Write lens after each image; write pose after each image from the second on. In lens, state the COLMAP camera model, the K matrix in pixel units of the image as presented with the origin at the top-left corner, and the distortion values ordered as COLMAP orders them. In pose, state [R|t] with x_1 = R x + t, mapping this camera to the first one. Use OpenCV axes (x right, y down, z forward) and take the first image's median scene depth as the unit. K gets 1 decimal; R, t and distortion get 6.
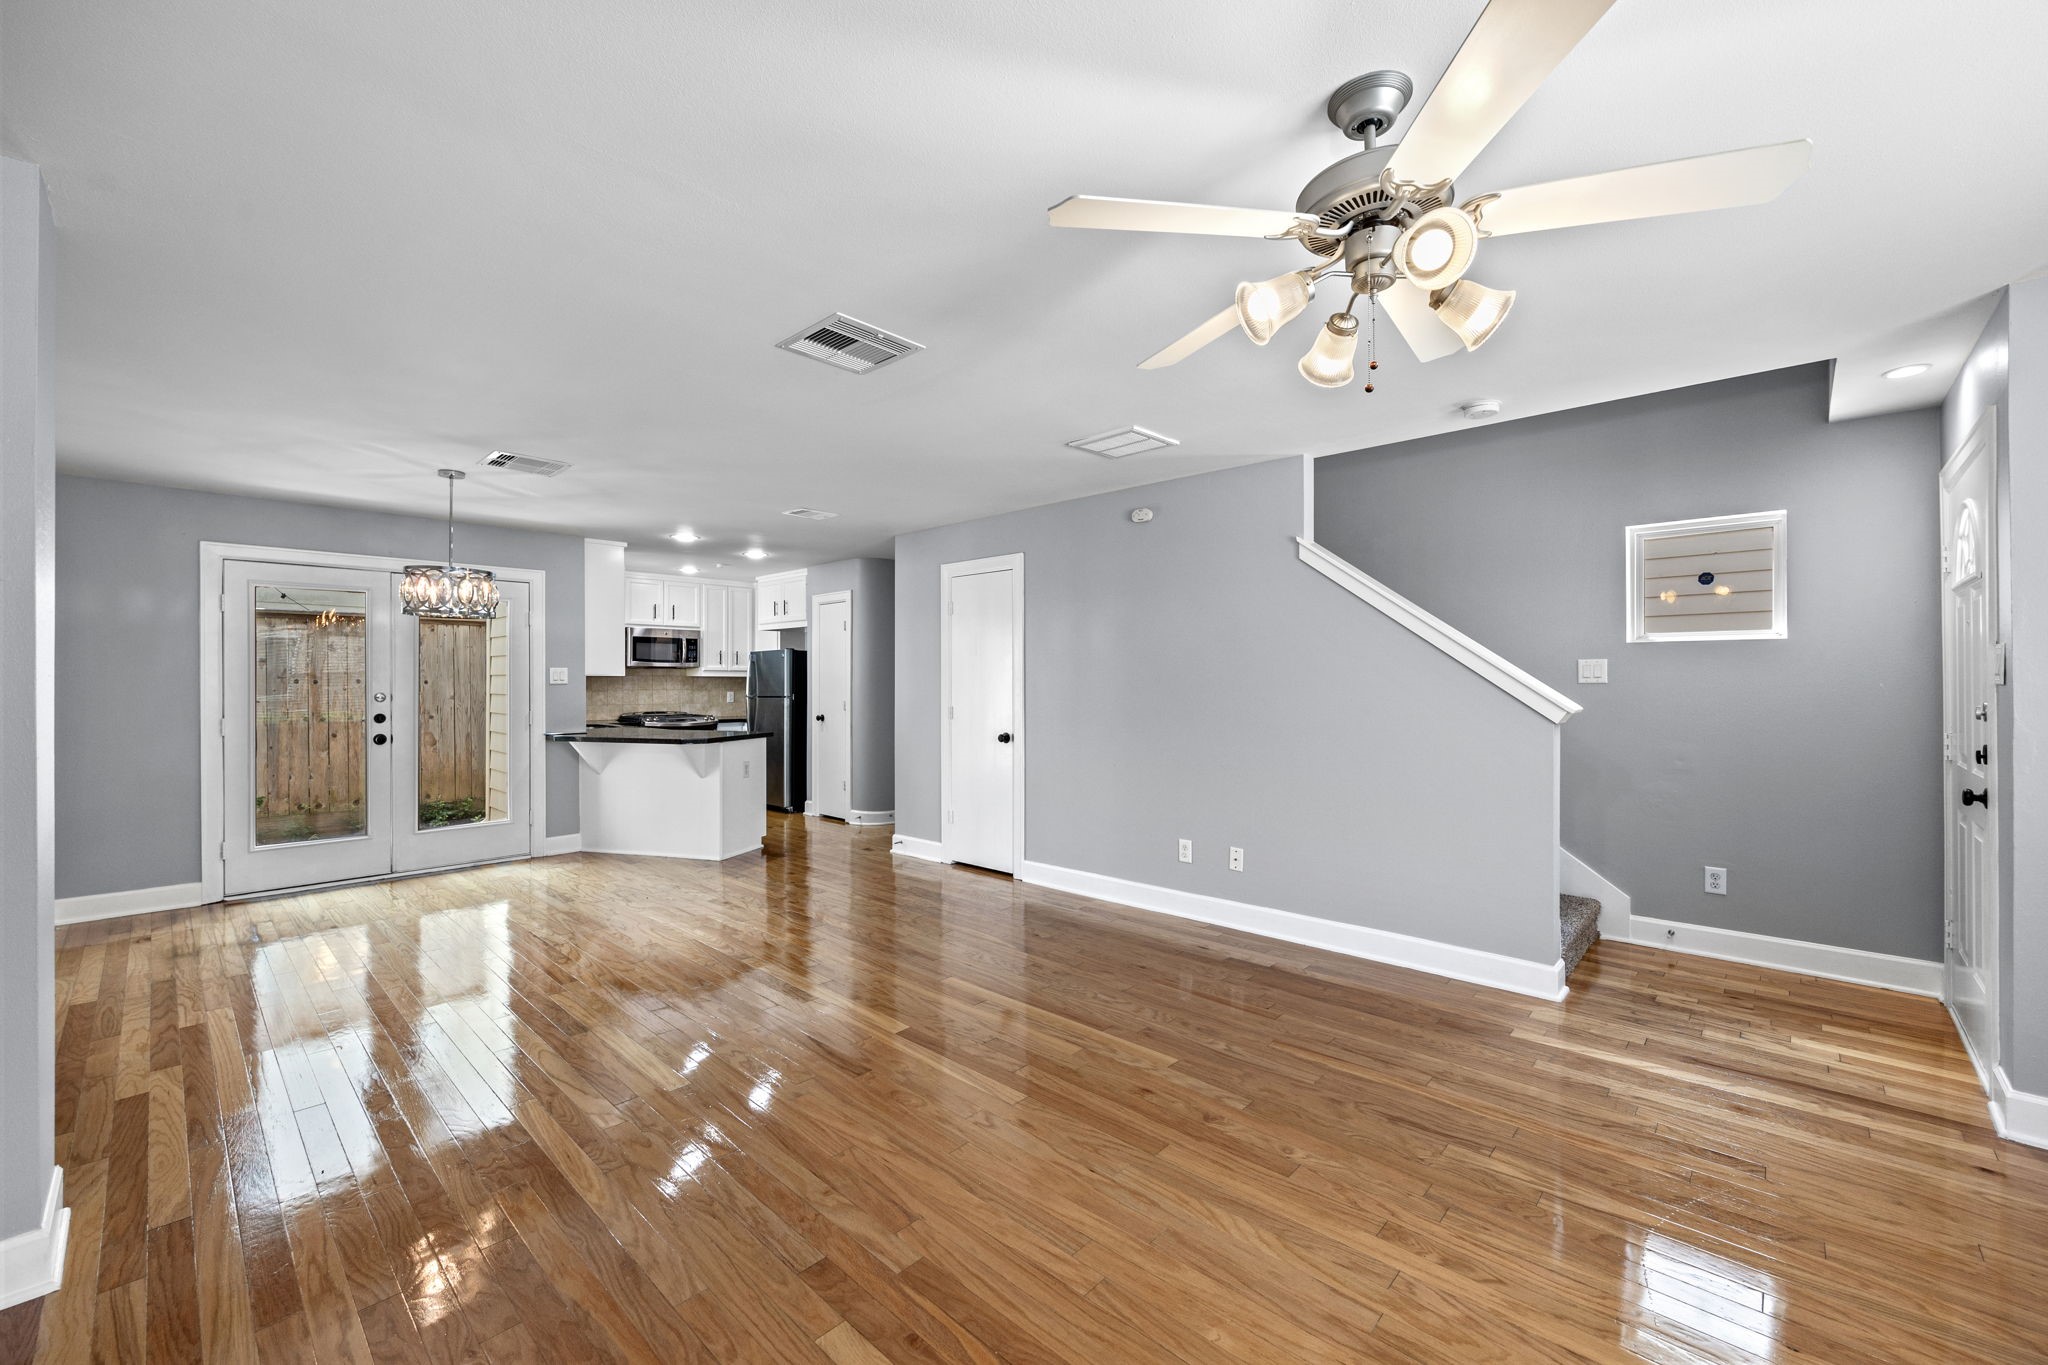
lens RADIAL K [[824.4, 0, 1019.4], [0, 824.4, 676.3], [0, 0, 1]] dist [-0.004606, 0.000165]
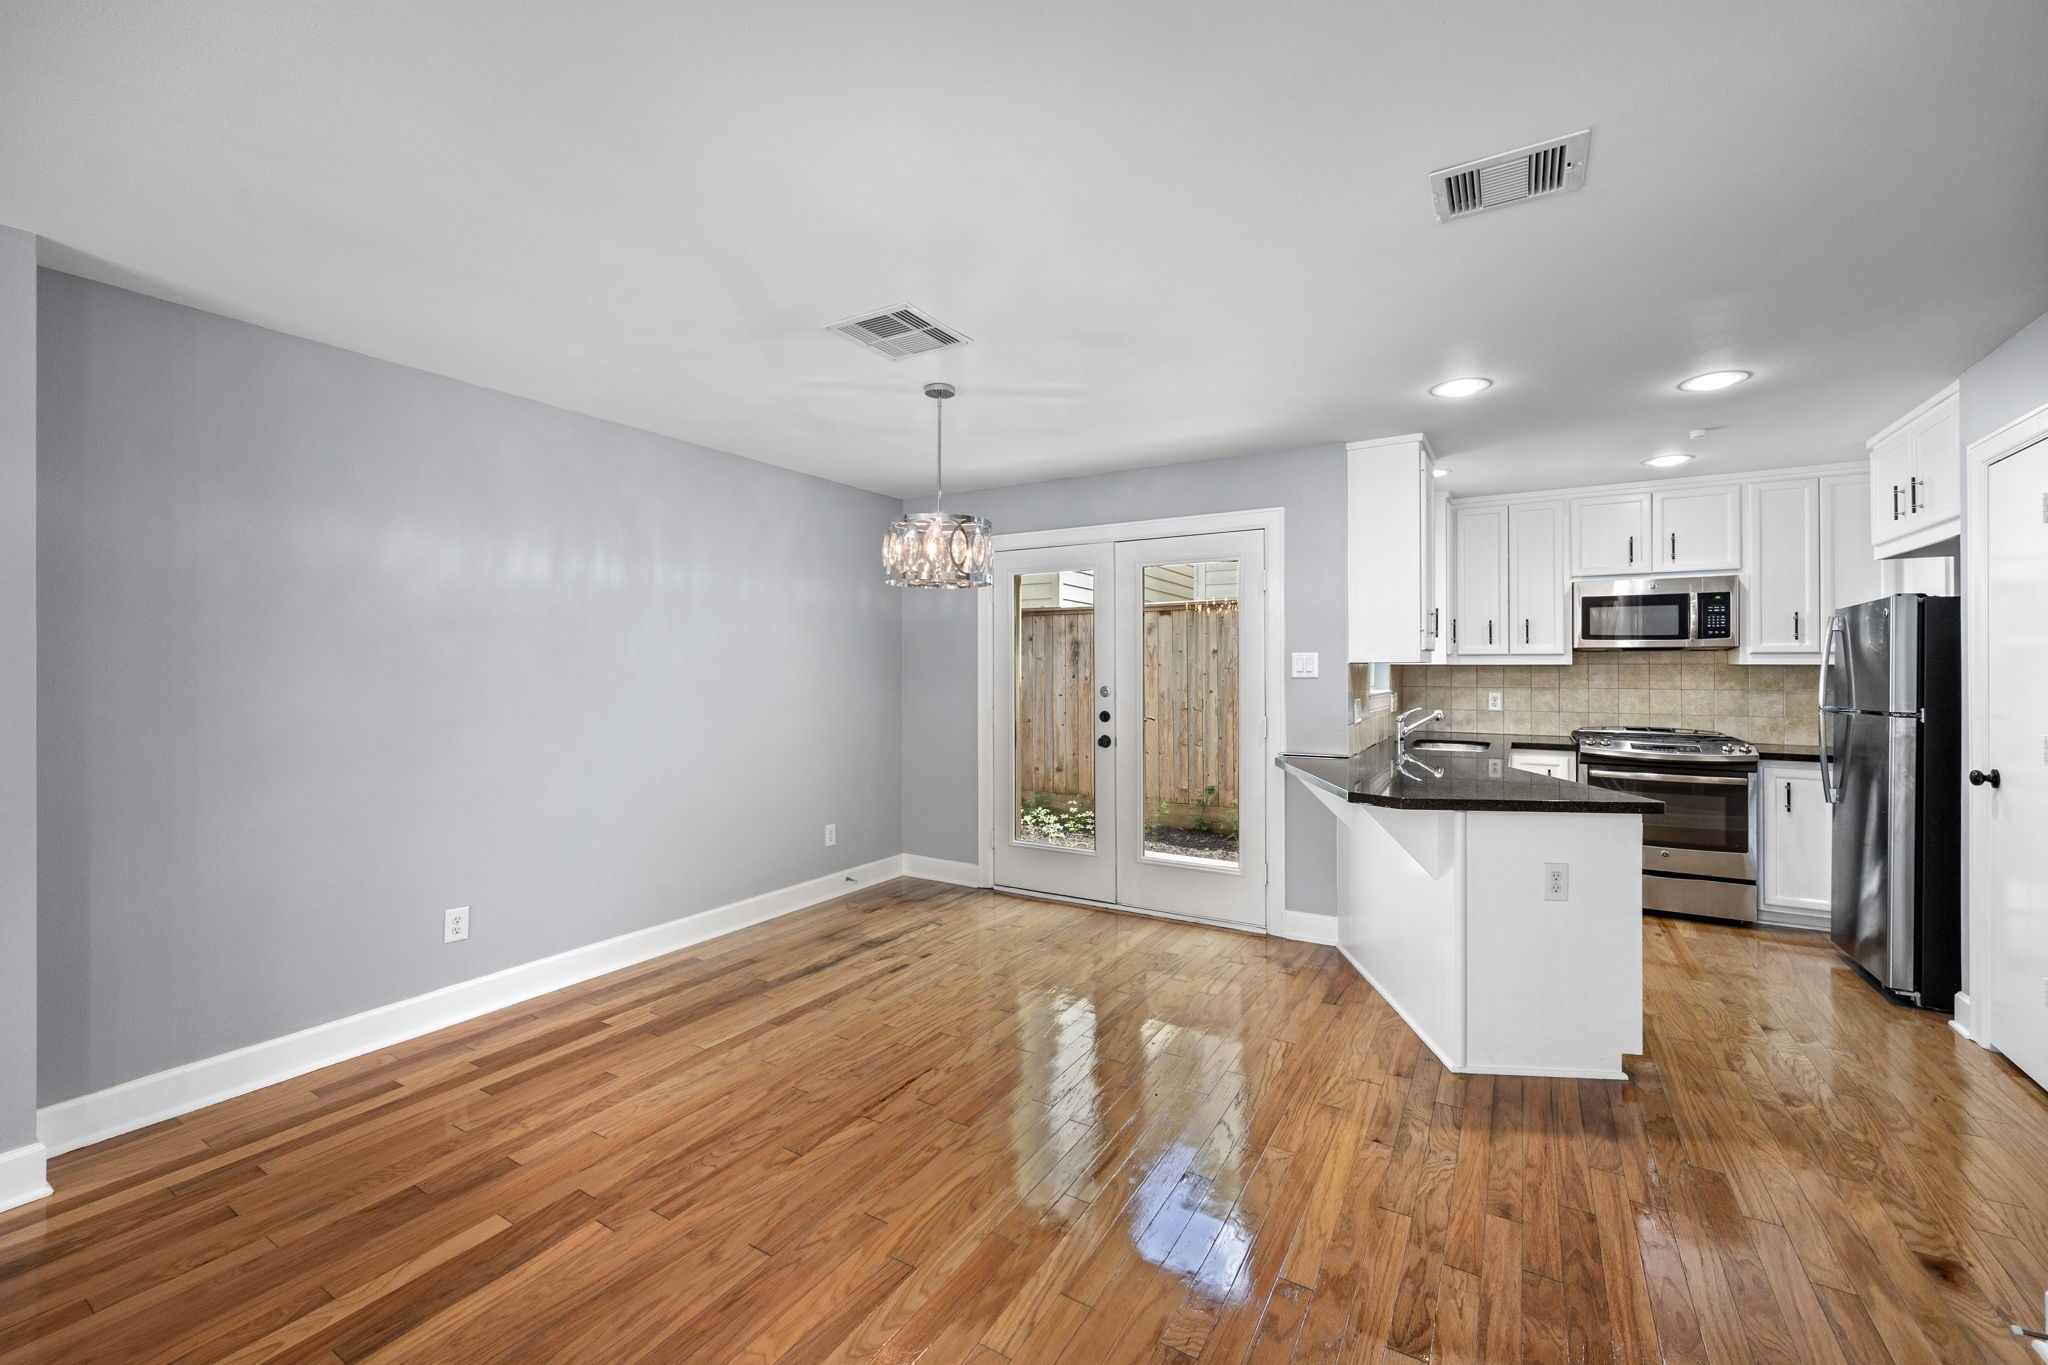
lens RADIAL K [[824.4, 0, 1015.1], [0, 824.4, 663.5], [0, 0, 1]] dist [-0.004606, 0.000165]
pose [[0.207339, -0.007768, -0.978238, 0.027355], [0.003382, 0.999968, -0.007223, 0.002214], [0.978263, -0.001811, 0.207358, 0.654130]]
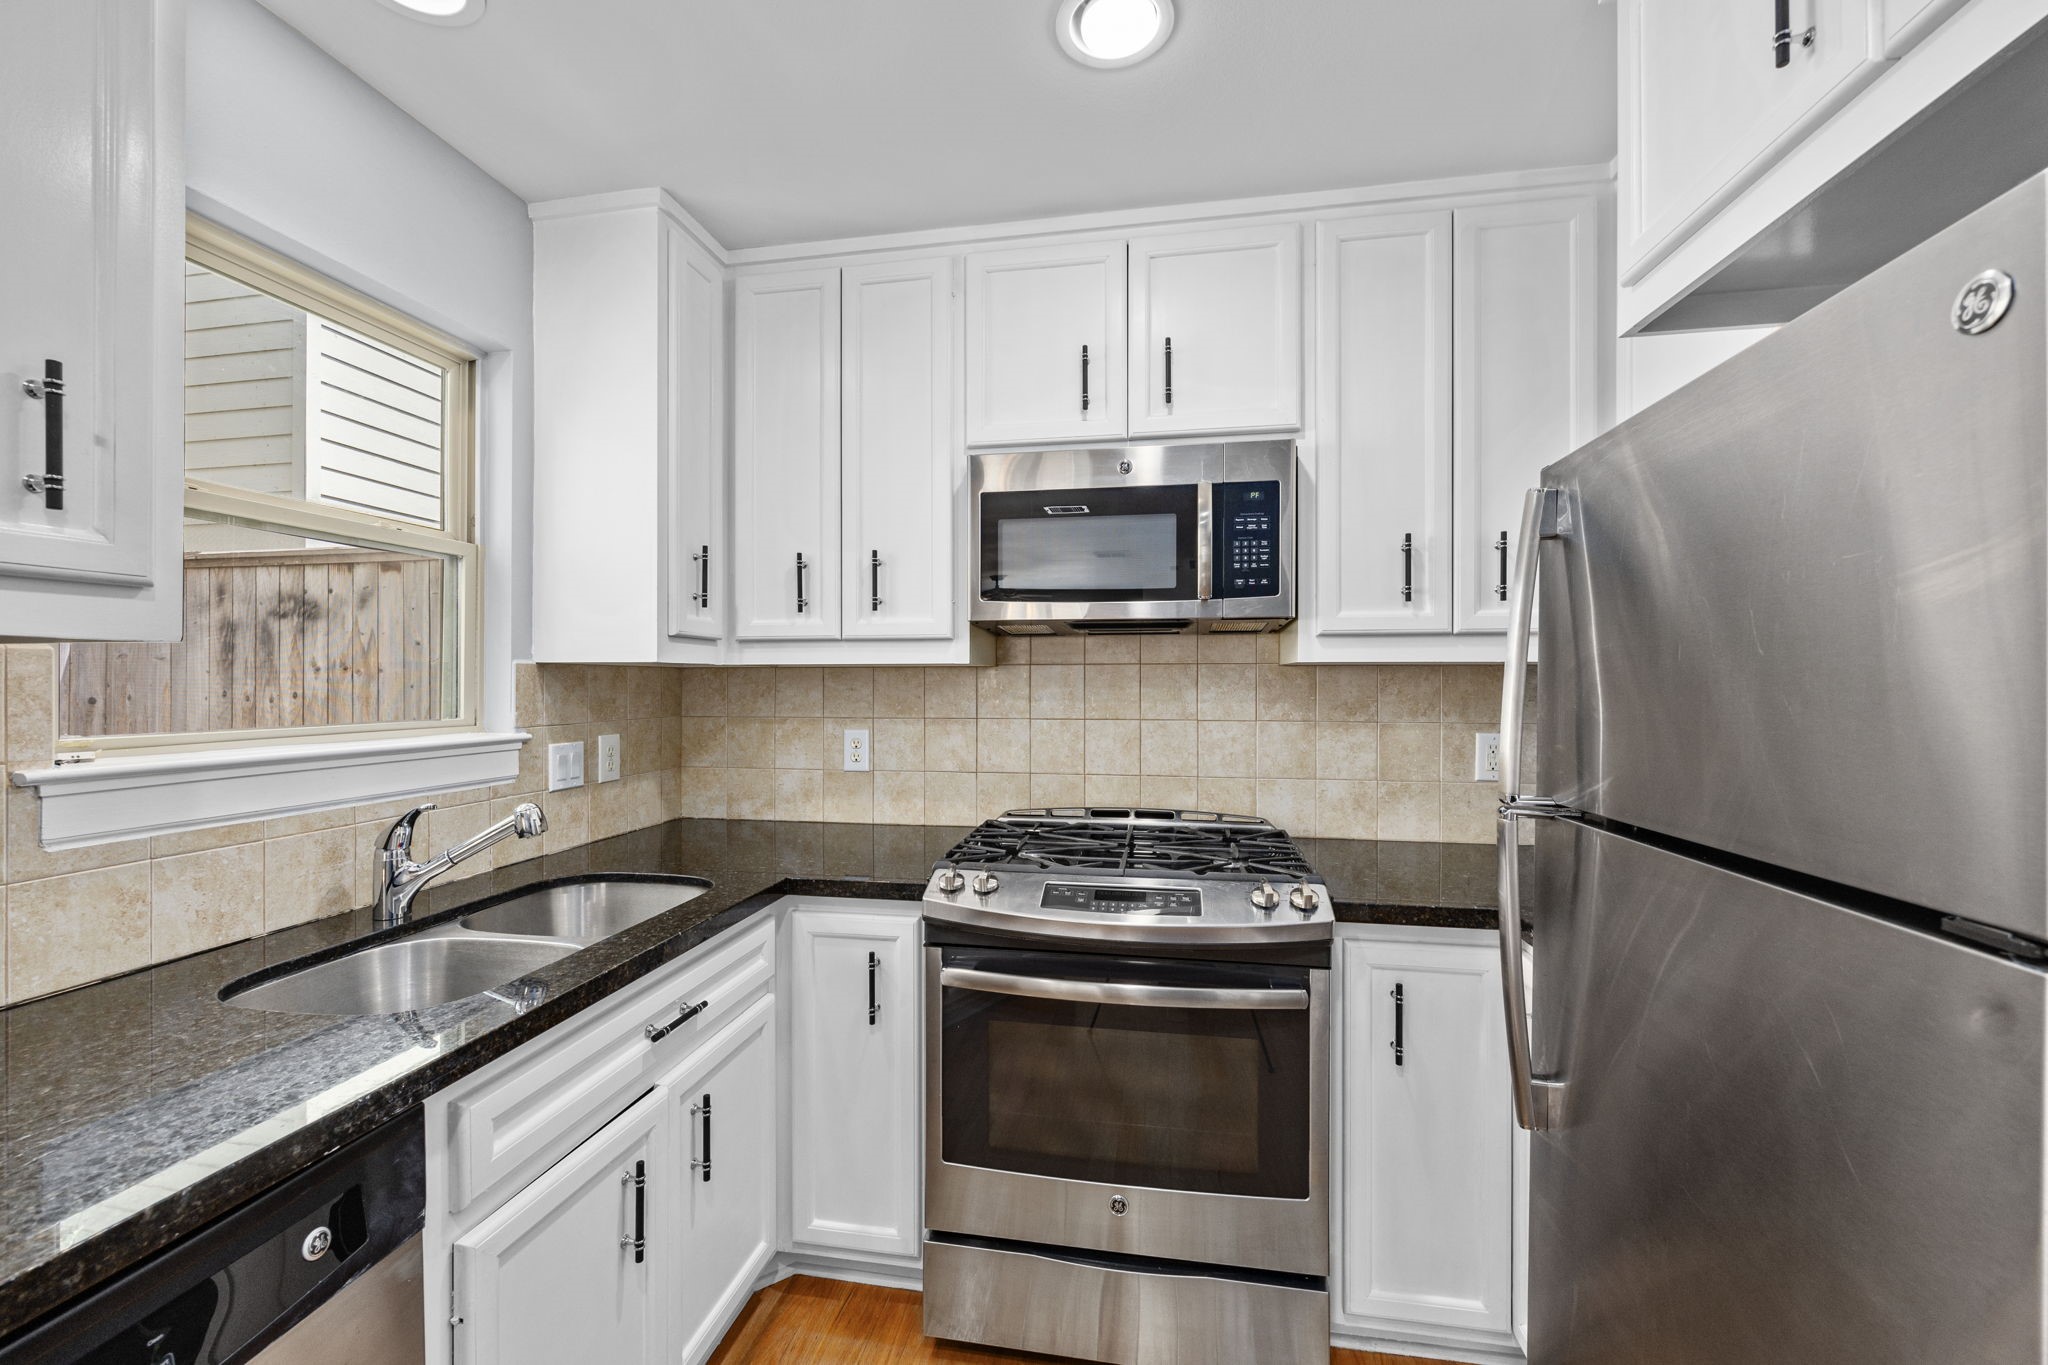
lens RADIAL K [[824.4, 0, 1018.9], [0, 824.4, 688.2], [0, 0, 1]] dist [-0.004606, 0.000165]
pose [[0.551261, 0.005042, -0.834318, -0.363422], [0.004650, 0.999948, 0.009116, 0.006221], [0.834320, -0.008904, 0.551209, 1.191575]]
